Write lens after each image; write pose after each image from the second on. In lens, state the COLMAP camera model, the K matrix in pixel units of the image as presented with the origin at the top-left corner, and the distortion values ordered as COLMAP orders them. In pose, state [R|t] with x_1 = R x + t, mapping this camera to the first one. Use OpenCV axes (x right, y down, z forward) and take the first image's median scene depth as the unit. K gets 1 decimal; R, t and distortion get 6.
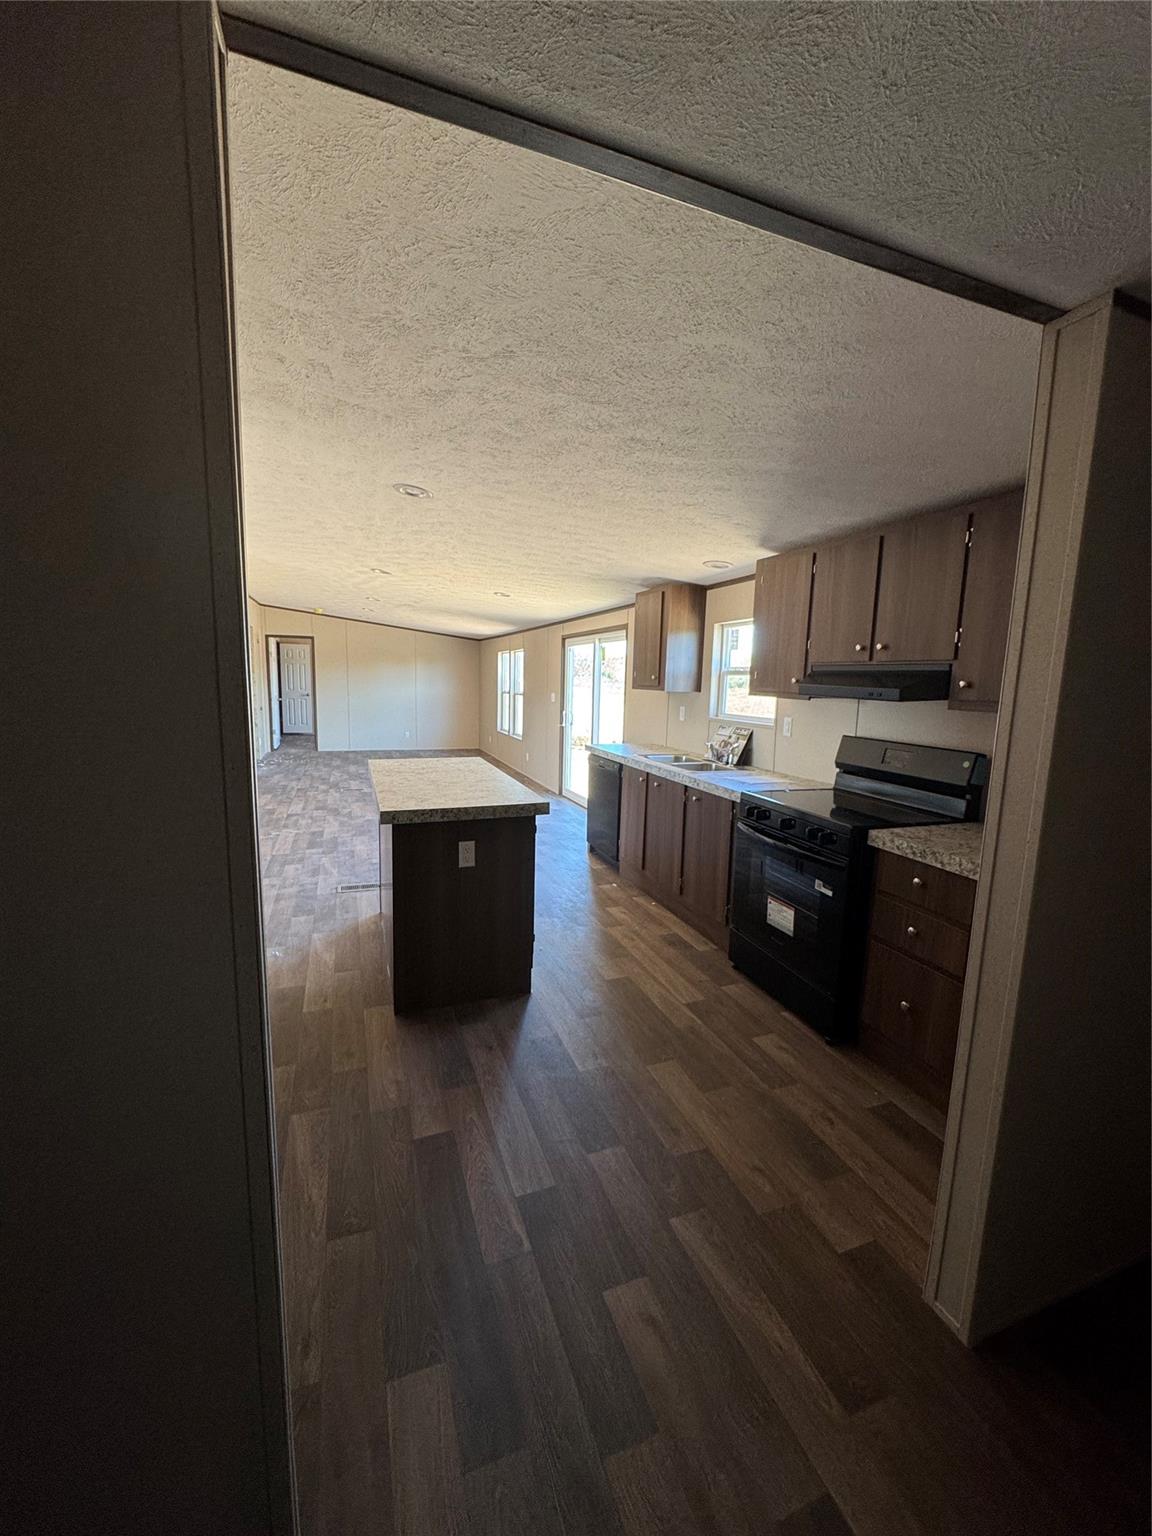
lens RADIAL K [[614.1, 0, 578.9], [0, 614.1, 762.6], [0, 0, 1]] dist [0.001318, 0.000430]
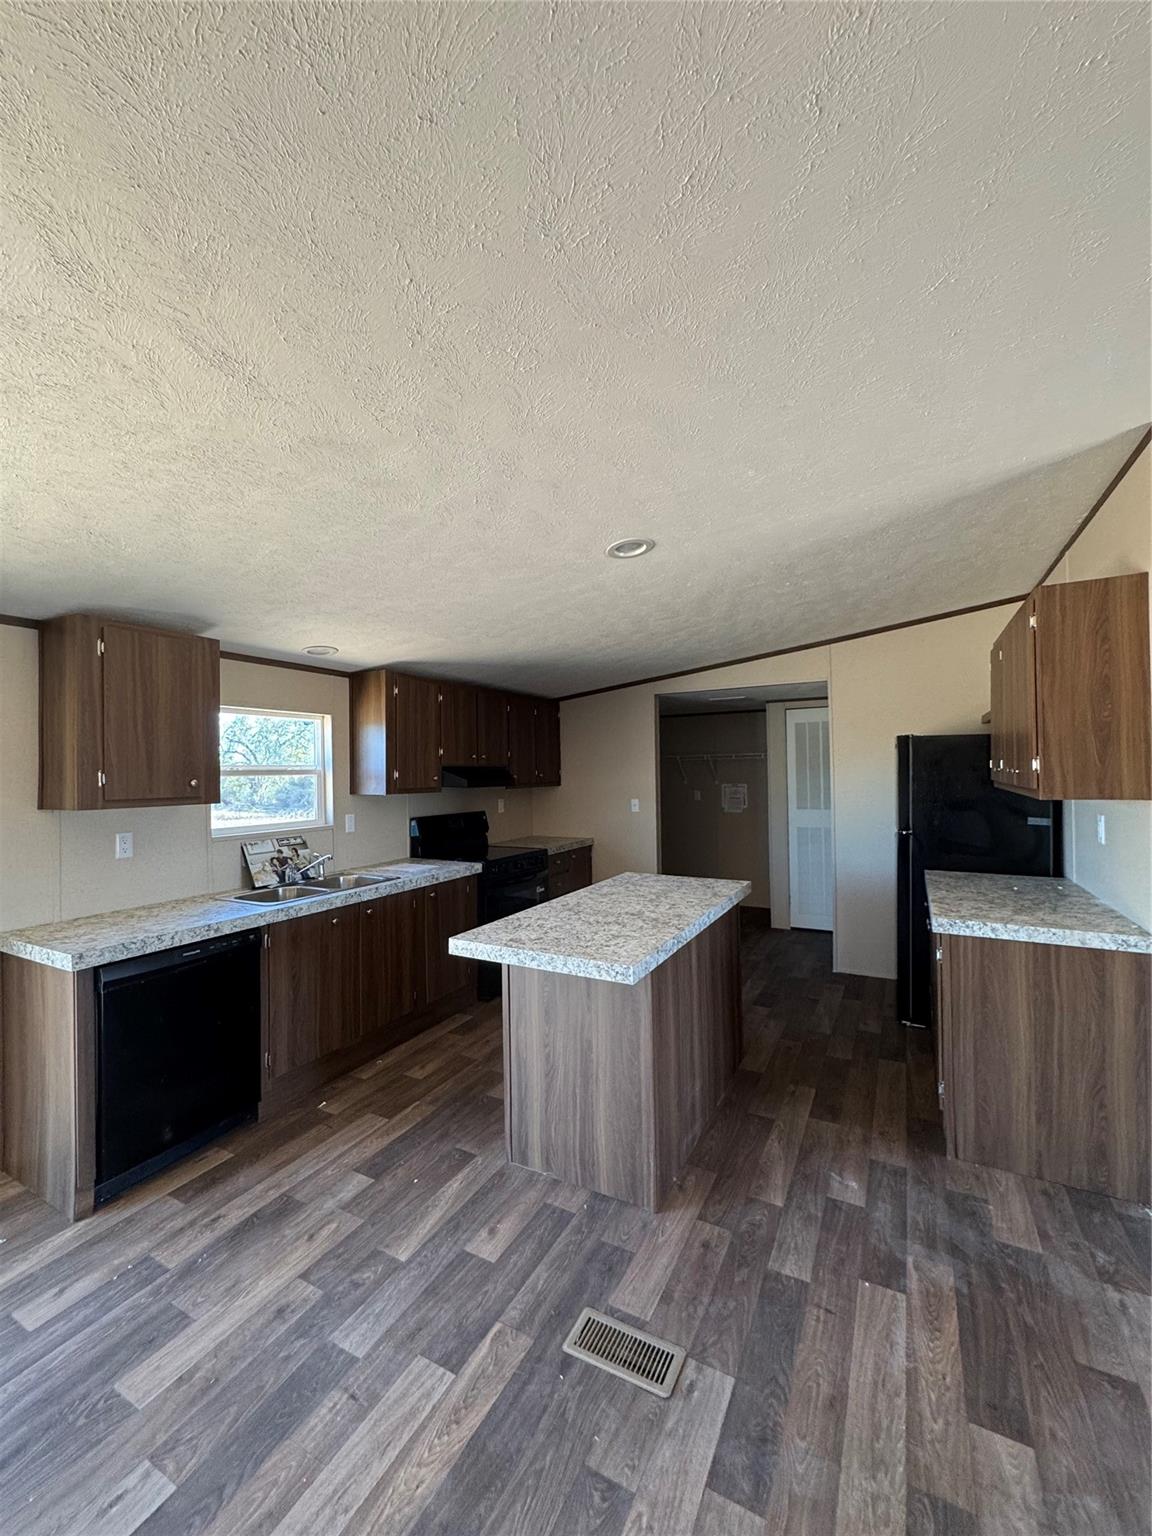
lens RADIAL K [[614.1, 0, 580.1], [0, 614.1, 770.7], [0, 0, 1]] dist [0.001318, 0.000430]
pose [[-0.658969, -0.012011, 0.752074, -0.437654], [0.103677, 0.988878, 0.106634, -0.135884], [-0.744991, 0.148241, -0.650395, 0.859490]]
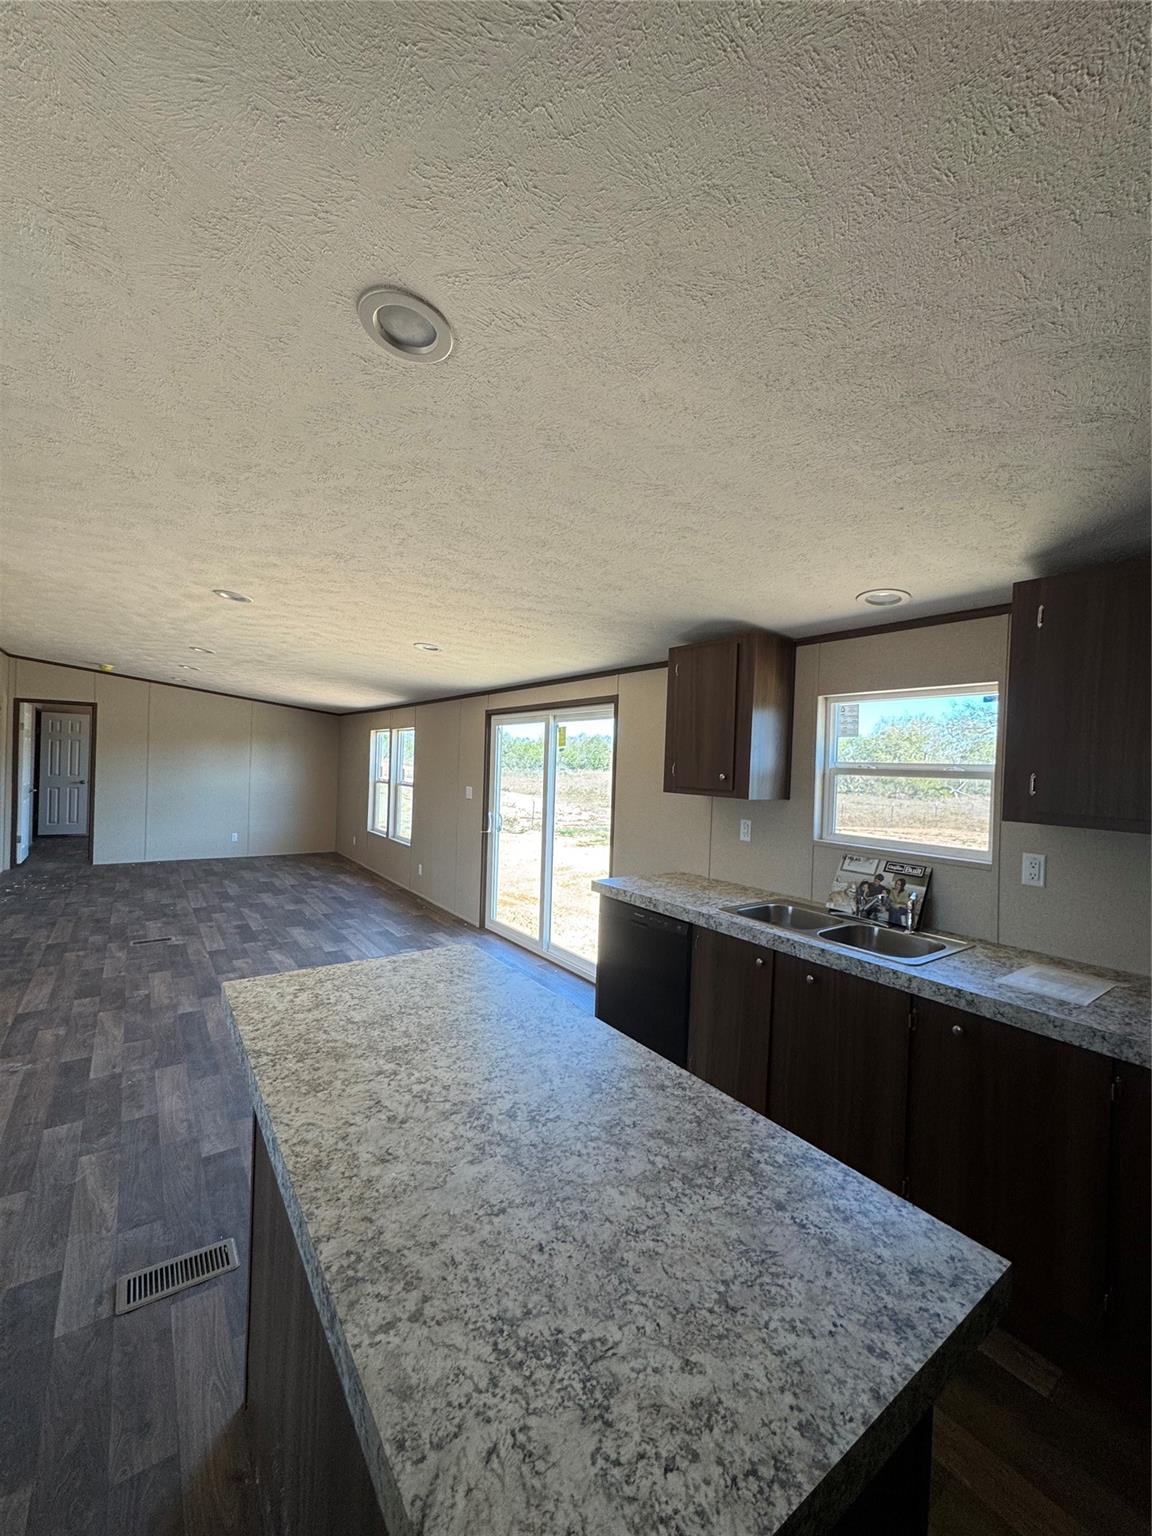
lens RADIAL K [[614.1, 0, 578.7], [0, 614.1, 767.0], [0, 0, 1]] dist [0.001318, 0.000430]
pose [[0.965670, 0.004504, 0.259734, -0.142309], [0.027197, 0.992602, -0.118329, -0.061339], [-0.258345, 0.121331, 0.958403, 0.339014]]
